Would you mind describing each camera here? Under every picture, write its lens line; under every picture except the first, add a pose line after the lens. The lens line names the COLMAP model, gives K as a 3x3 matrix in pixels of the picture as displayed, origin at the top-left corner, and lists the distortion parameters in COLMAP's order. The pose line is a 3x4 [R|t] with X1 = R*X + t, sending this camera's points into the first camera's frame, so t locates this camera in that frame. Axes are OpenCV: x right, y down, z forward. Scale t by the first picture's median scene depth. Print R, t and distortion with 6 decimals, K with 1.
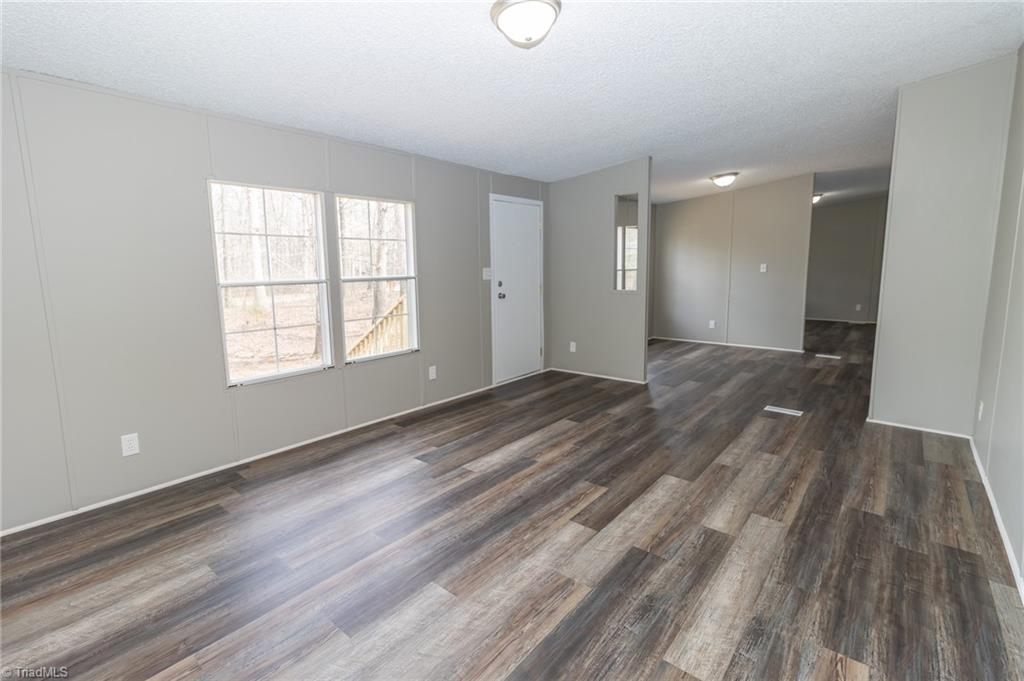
lens RADIAL K [[477.6, 0, 517.7], [0, 477.6, 340.4], [0, 0, 1]] dist [-0.004138, 0.000991]
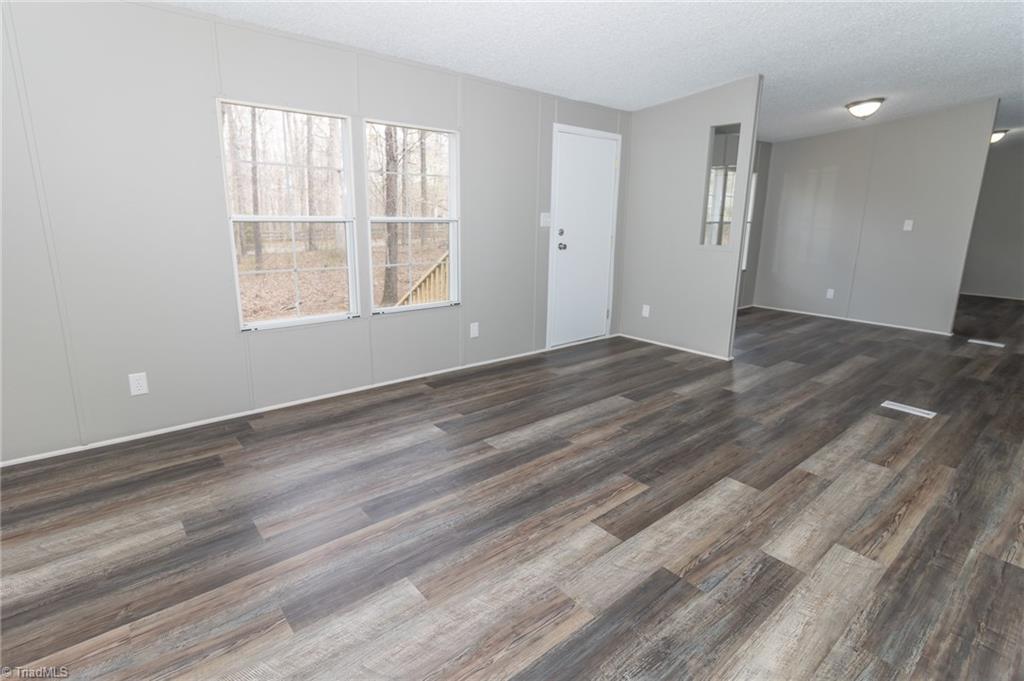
lens RADIAL K [[507.9, 0, 517.0], [0, 507.9, 340.3], [0, 0, 1]] dist [-0.002041, -0.000050]
pose [[0.982623, 0.071714, -0.171198, 0.102970], [-0.057041, 0.994384, 0.089145, -0.003500], [0.176629, -0.077830, 0.981195, 0.135129]]
